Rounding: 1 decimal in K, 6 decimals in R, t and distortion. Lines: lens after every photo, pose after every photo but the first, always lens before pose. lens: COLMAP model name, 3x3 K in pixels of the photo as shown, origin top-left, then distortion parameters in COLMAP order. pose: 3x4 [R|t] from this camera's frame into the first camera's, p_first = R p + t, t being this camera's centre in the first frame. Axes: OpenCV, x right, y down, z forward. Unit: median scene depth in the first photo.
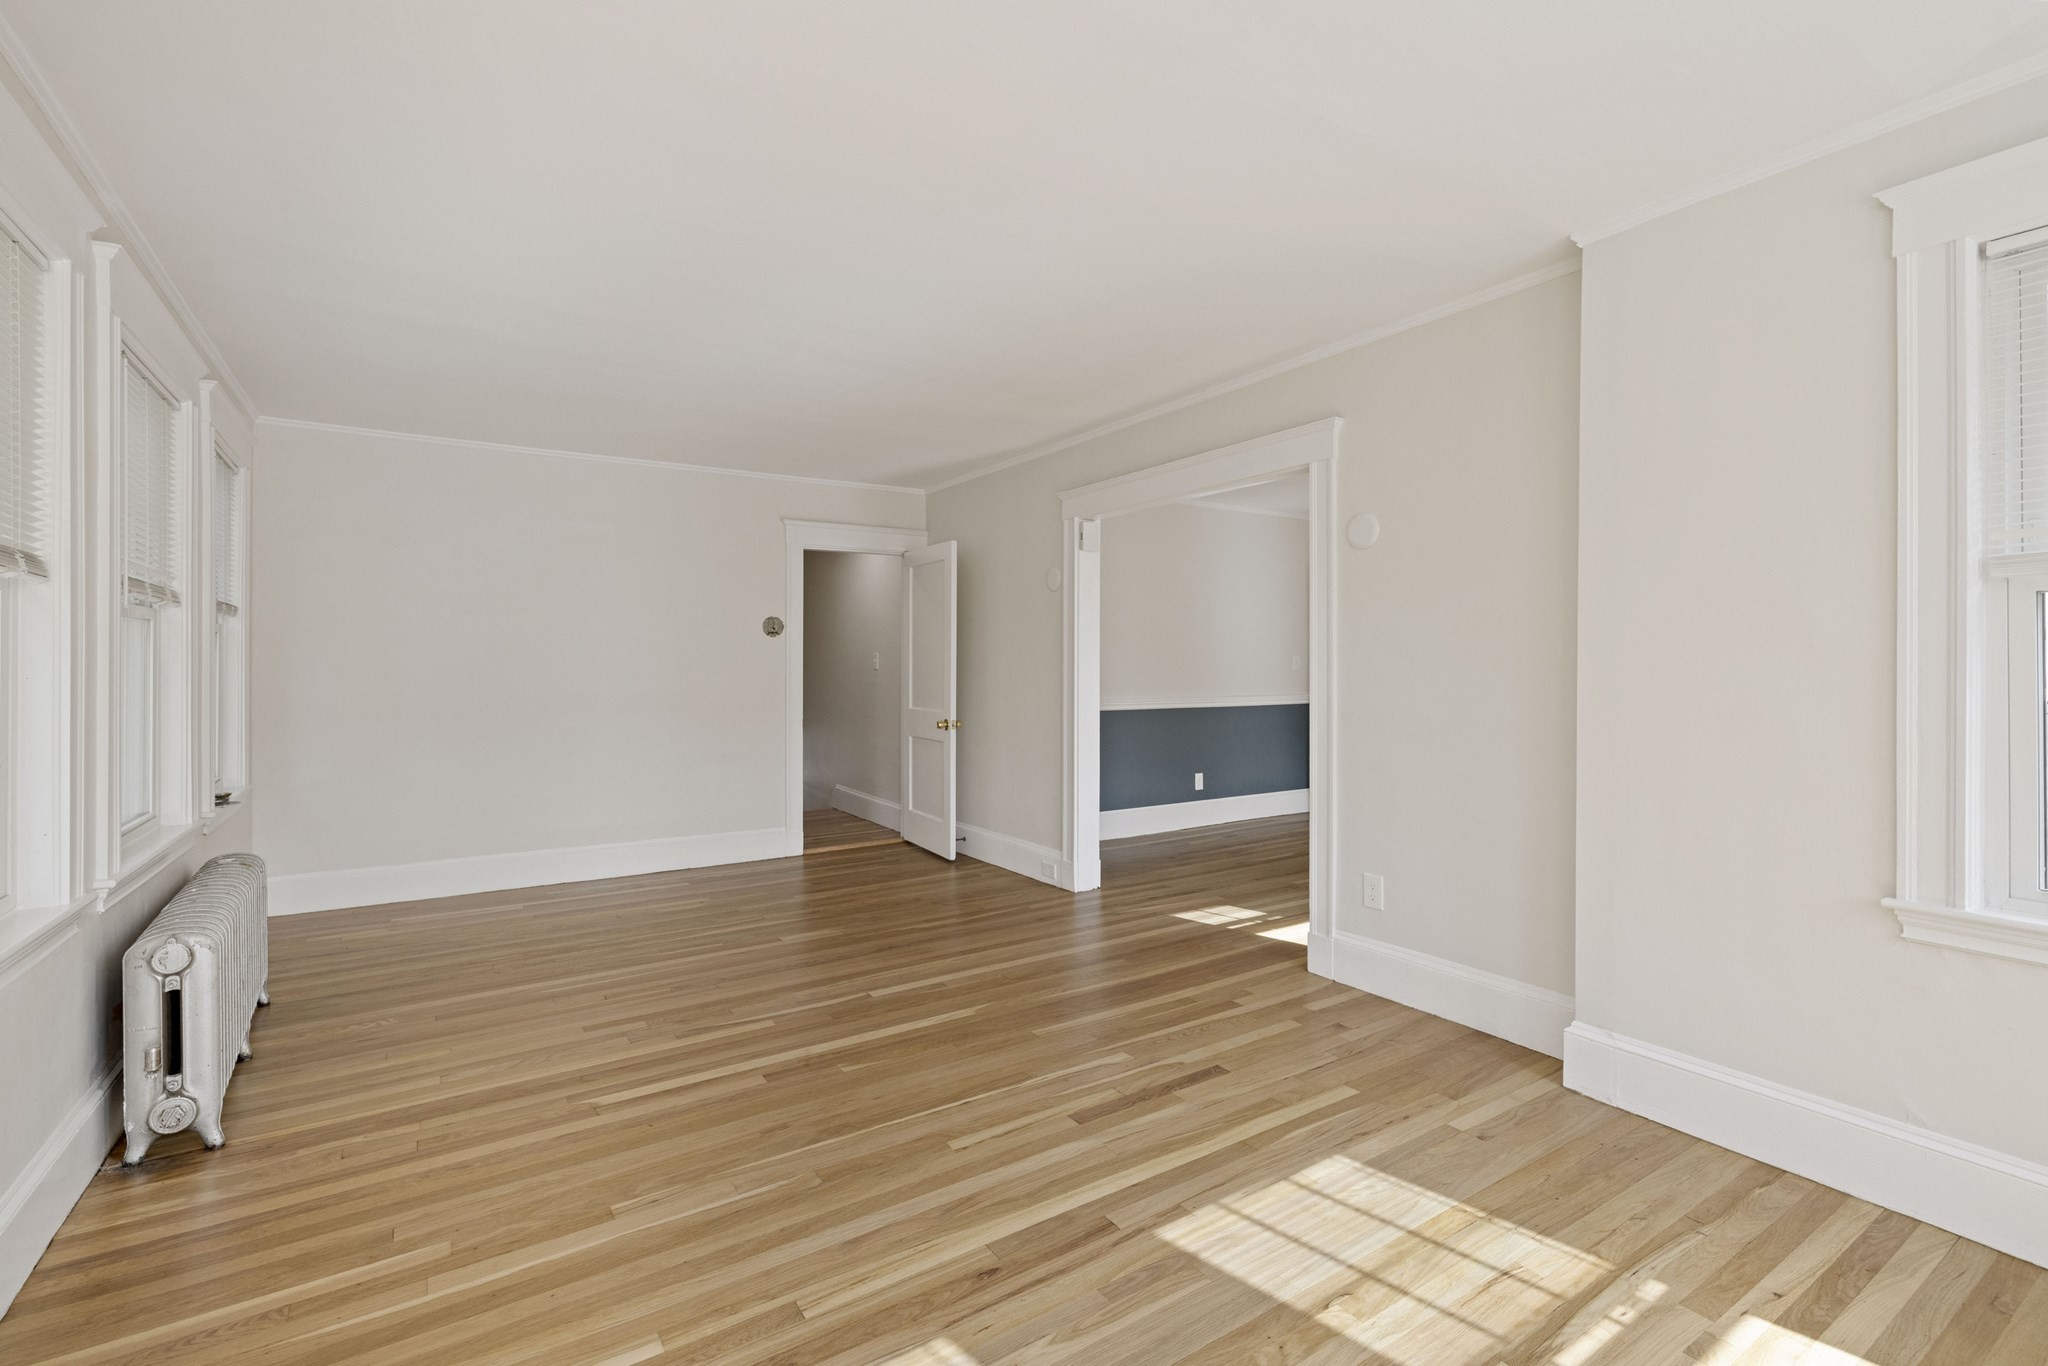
lens RADIAL K [[899.3, 0, 992.2], [0, 899.3, 663.5], [0, 0, 1]] dist [-0.000209, 0.000013]
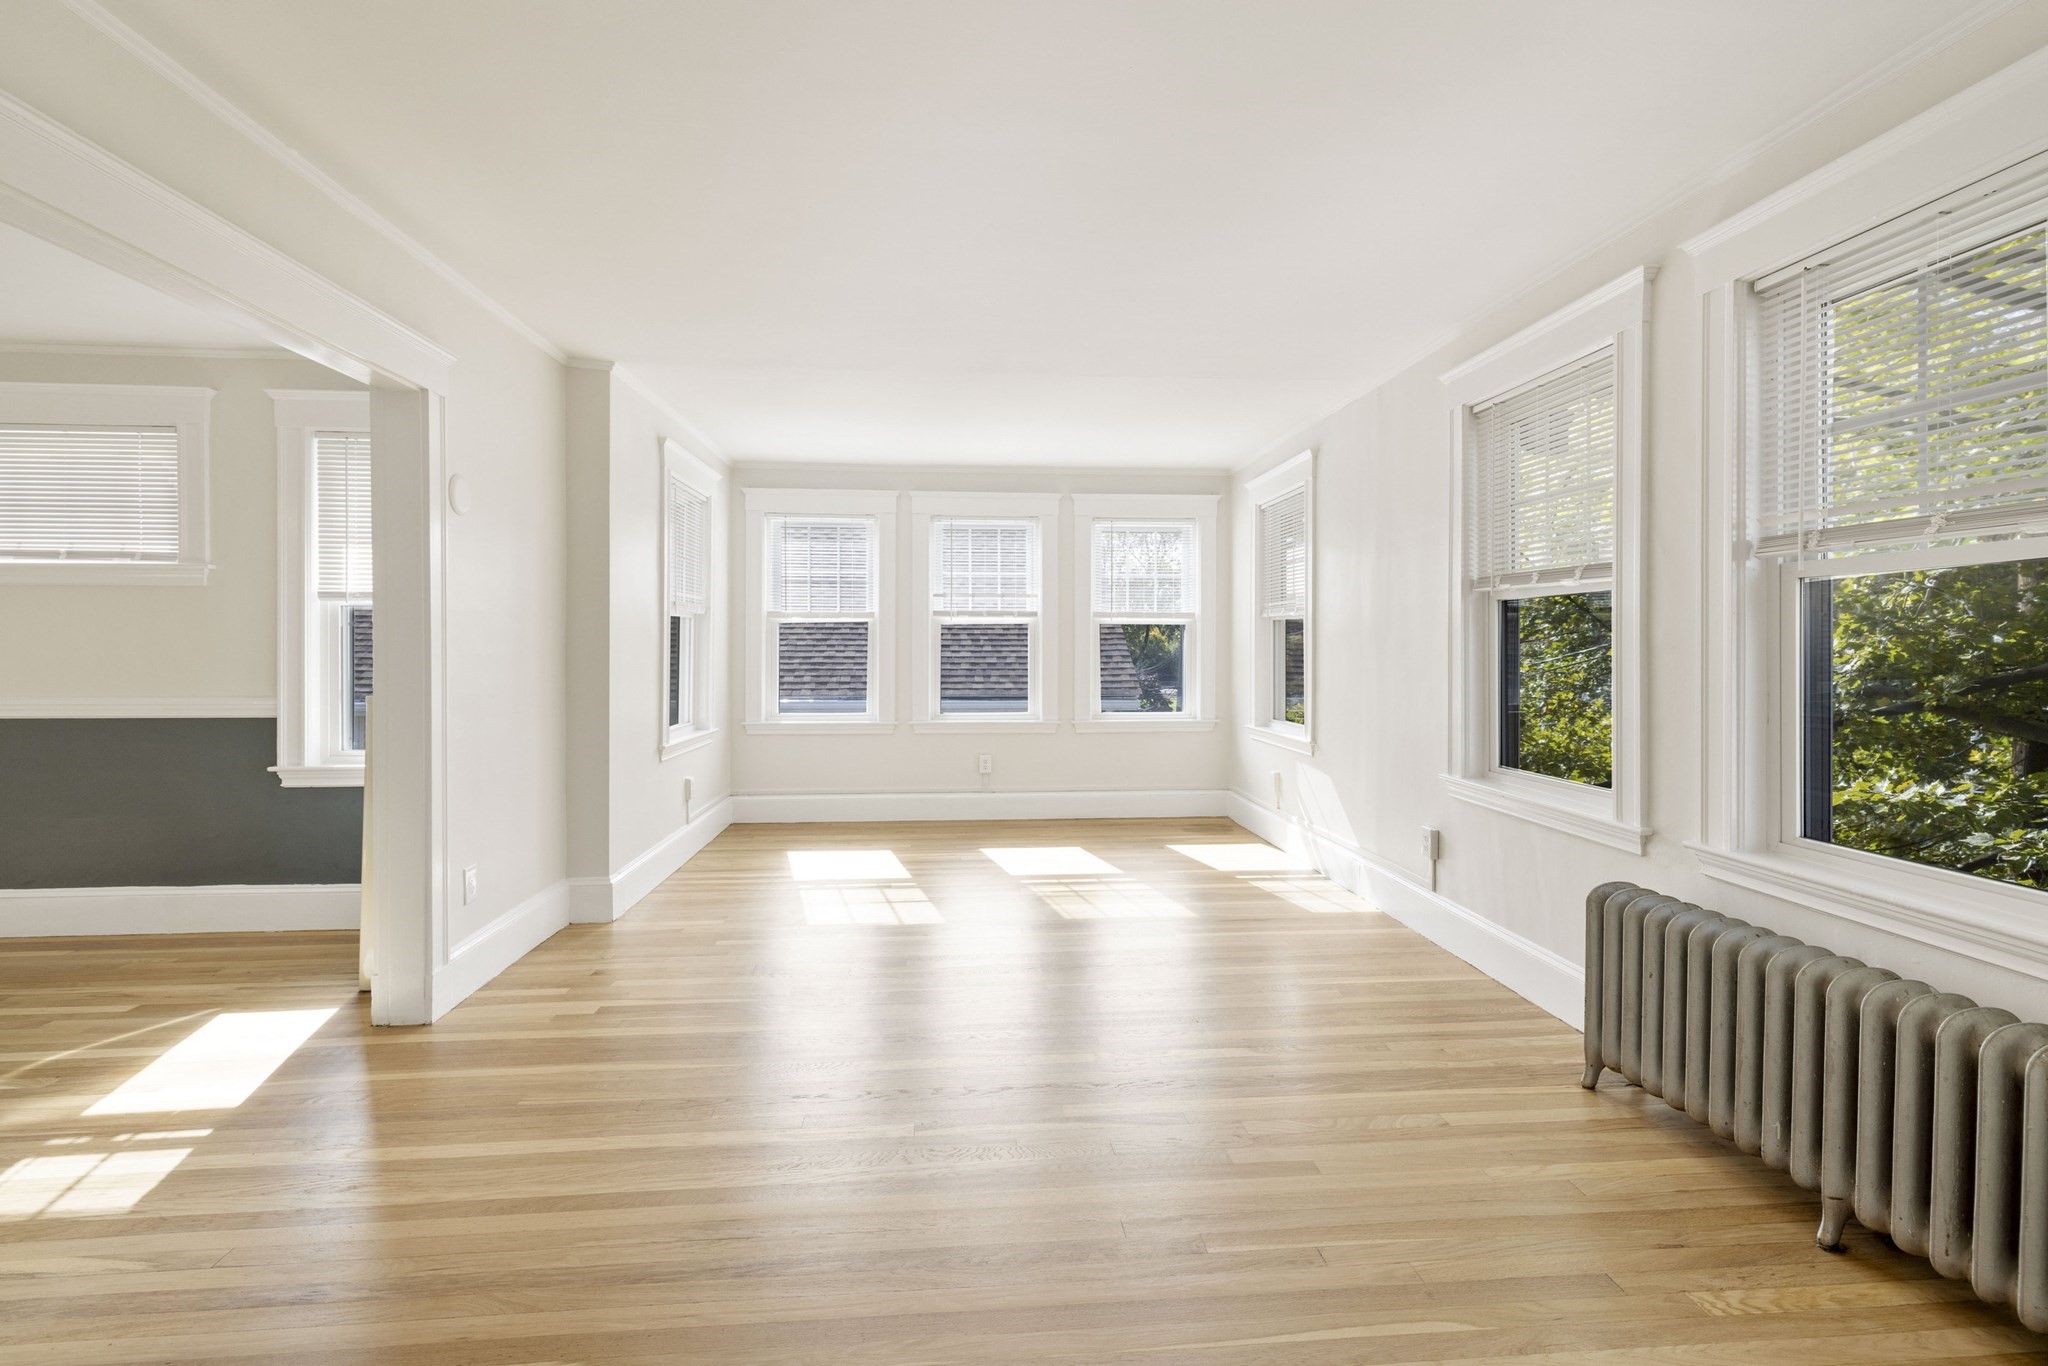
lens RADIAL K [[892.2, 0, 1019.6], [0, 892.2, 646.7], [0, 0, 1]] dist [-0.000690, 0.000281]
pose [[-0.887180, -0.002397, 0.461418, -0.543329], [0.000474, 0.999981, 0.006106, 0.000720], [-0.461424, 0.005636, -0.887162, 1.638799]]
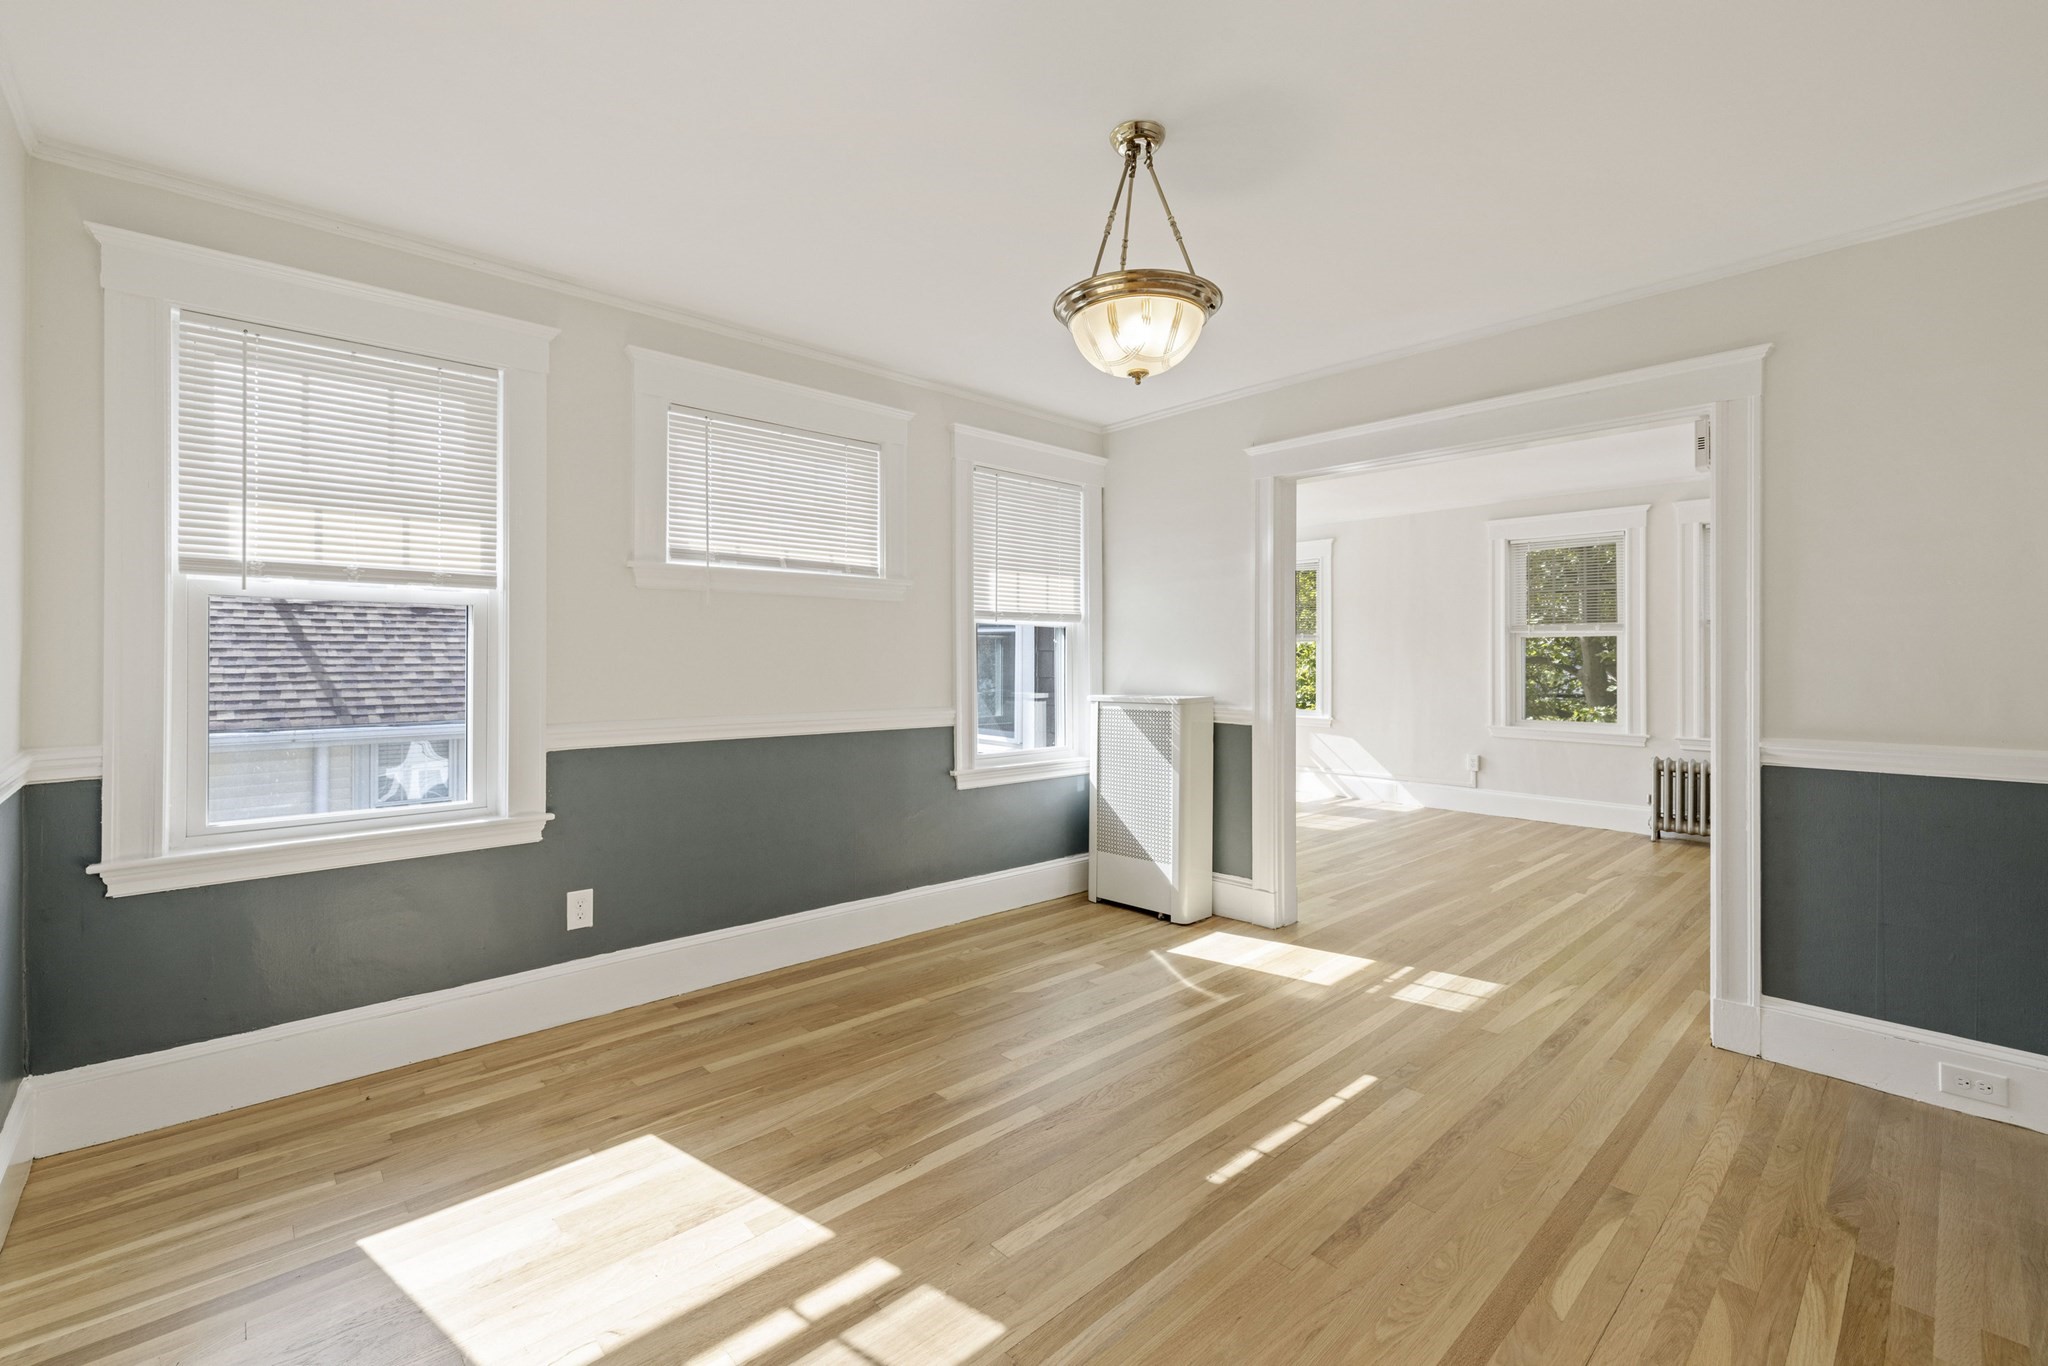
lens RADIAL K [[864.0, 0, 1018.1], [0, 864.0, 652.1], [0, 0, 1]] dist [-0.000135, 0.000050]
pose [[-0.983641, -0.004769, -0.180076, 1.021930], [-0.004300, 0.999986, -0.002997, -0.000919], [0.180088, -0.002173, -0.983648, 2.285996]]
